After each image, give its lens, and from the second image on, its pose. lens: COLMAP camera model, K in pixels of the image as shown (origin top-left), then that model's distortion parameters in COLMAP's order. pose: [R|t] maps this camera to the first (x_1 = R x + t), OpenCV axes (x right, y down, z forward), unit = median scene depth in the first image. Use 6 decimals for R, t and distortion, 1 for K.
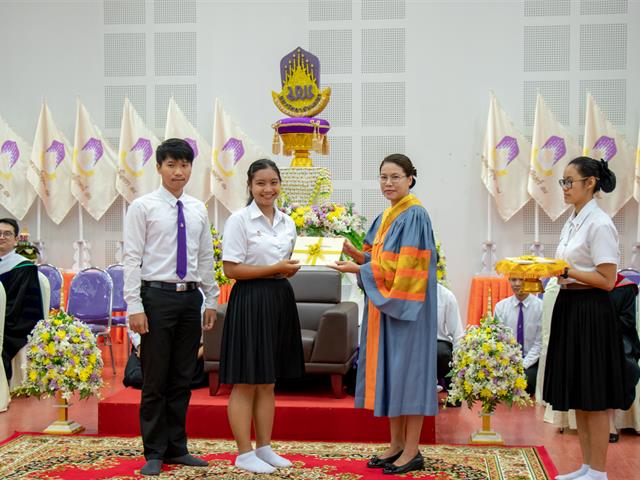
lens RADIAL K [[1122.1, 0, 320.0], [0, 1122.1, 240.0], [0, 0, 1]] dist [0.091789, 0.379090]
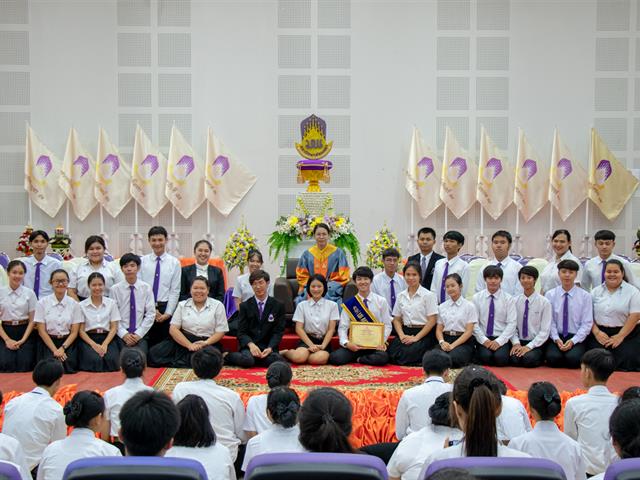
lens RADIAL K [[1448.4, 0, 320.0], [0, 1448.4, 240.0], [0, 0, 1]] dist [0.229027, 0.432149]
pose [[0.986513, -0.004306, 0.163629, -0.242329], [-0.000012, 0.999652, 0.026380, -0.036535], [-0.163686, -0.026026, 0.986169, -0.703943]]
